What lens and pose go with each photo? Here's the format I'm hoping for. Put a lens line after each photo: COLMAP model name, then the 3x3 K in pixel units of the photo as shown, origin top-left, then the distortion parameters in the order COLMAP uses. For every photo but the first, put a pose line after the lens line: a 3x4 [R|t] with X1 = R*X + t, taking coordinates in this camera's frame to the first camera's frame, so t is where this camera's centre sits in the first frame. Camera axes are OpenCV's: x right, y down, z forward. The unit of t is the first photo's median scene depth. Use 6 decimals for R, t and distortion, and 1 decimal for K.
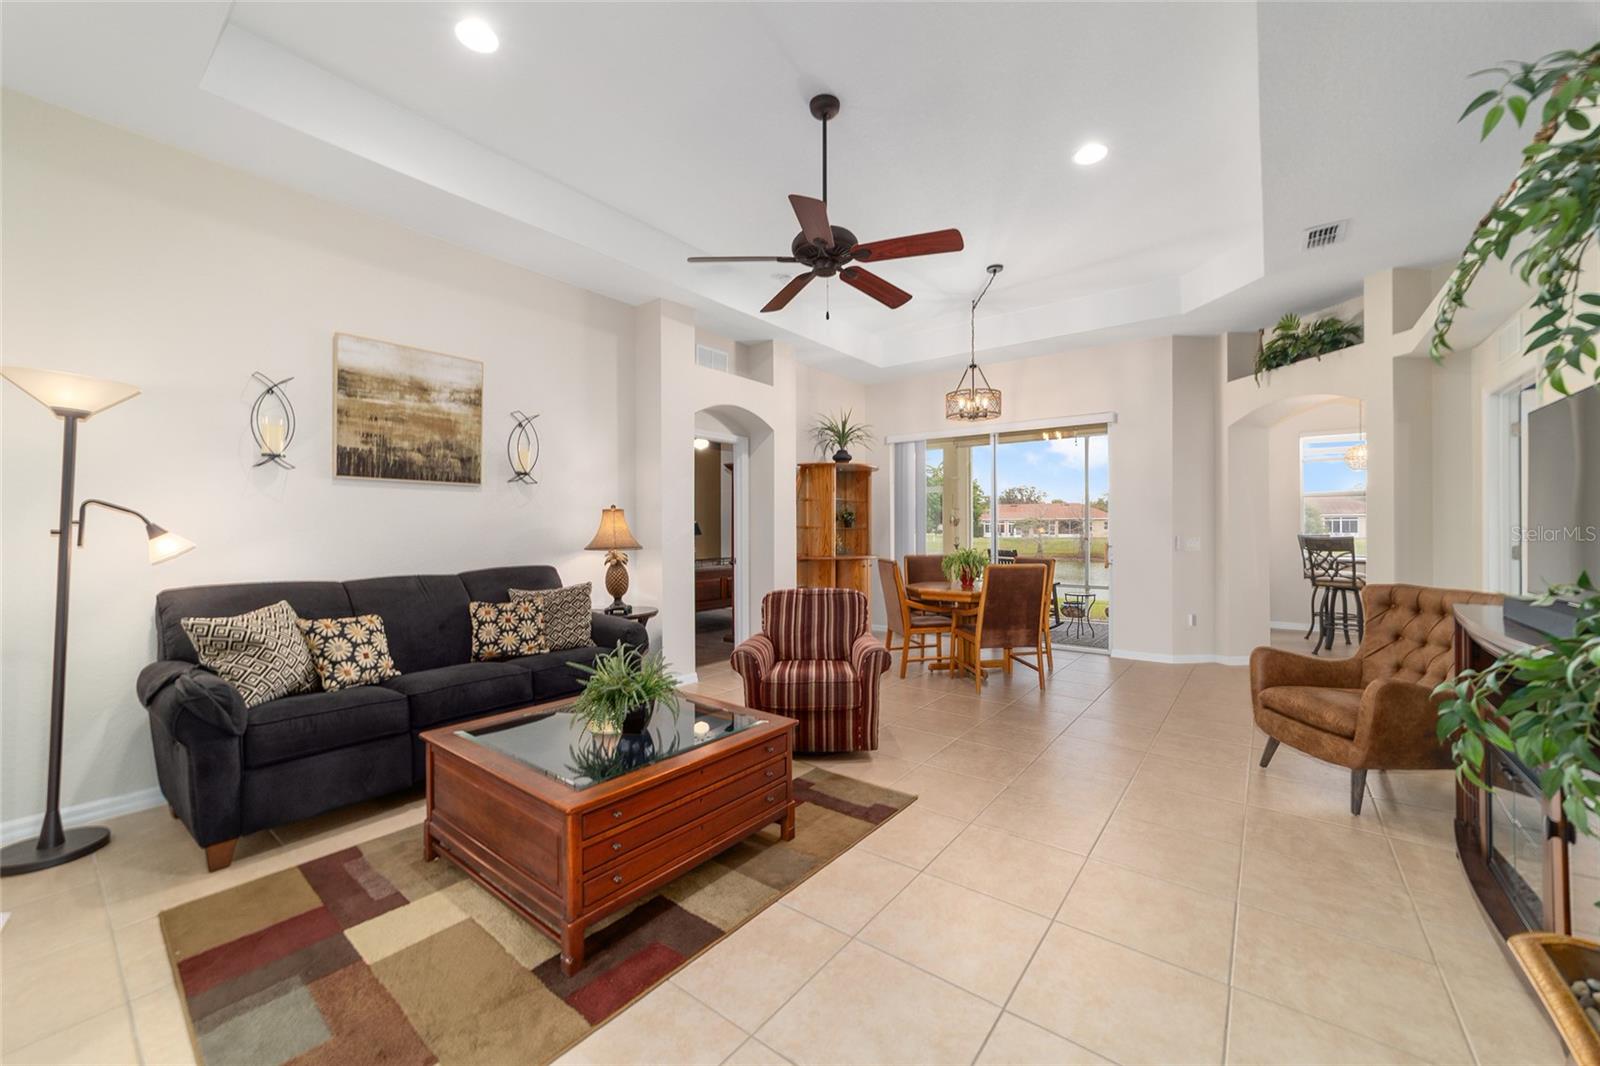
lens RADIAL K [[617.5, 0, 796.5], [0, 617.5, 532.9], [0, 0, 1]] dist [-0.015435, 0.006337]
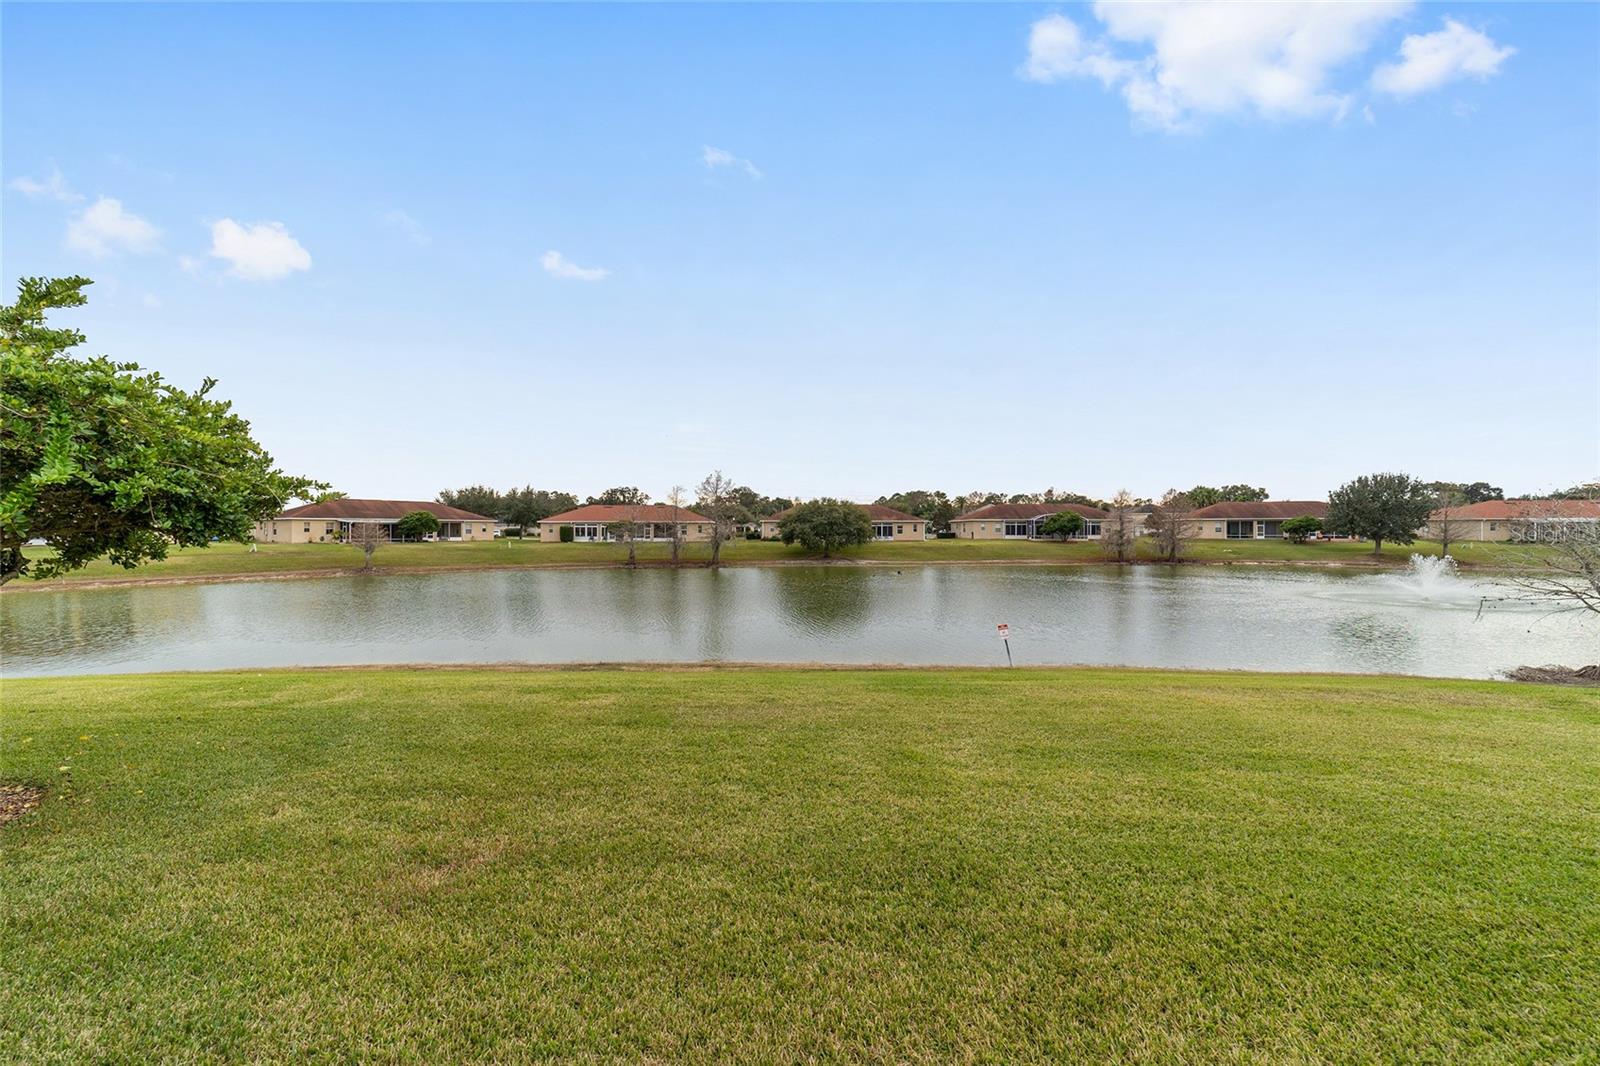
lens RADIAL K [[617.5, 0, 803.4], [0, 617.5, 532.6], [0, 0, 1]] dist [-0.015435, 0.006337]
pose [[0.810833, 0.000964, 0.585277, 1.172207], [0.001182, 0.999994, -0.003286, -0.049572], [-0.585277, 0.003356, 0.810827, 2.028058]]
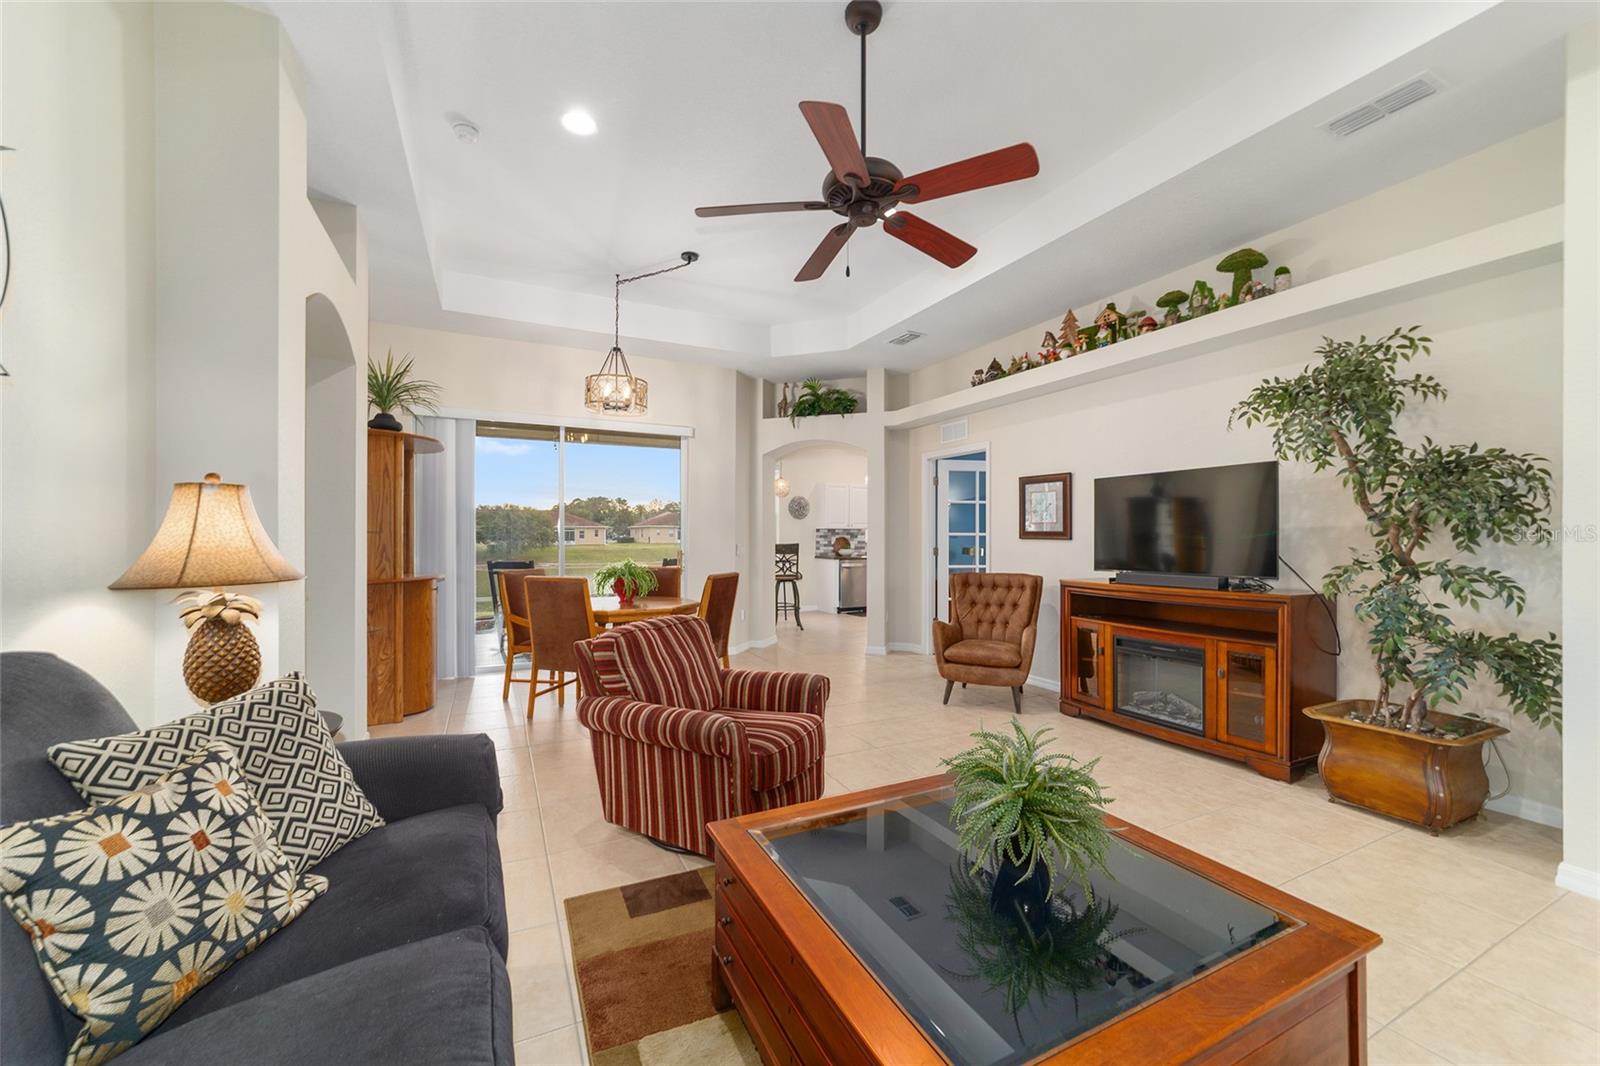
lens RADIAL K [[617.5, 0, 800.5], [0, 617.5, 538.2], [0, 0, 1]] dist [-0.015435, 0.006337]
pose [[0.431912, 0.001854, 0.901914, -0.462705], [0.002434, 0.999992, -0.003221, -0.000859], [-0.901913, 0.003586, 0.431904, 0.466629]]
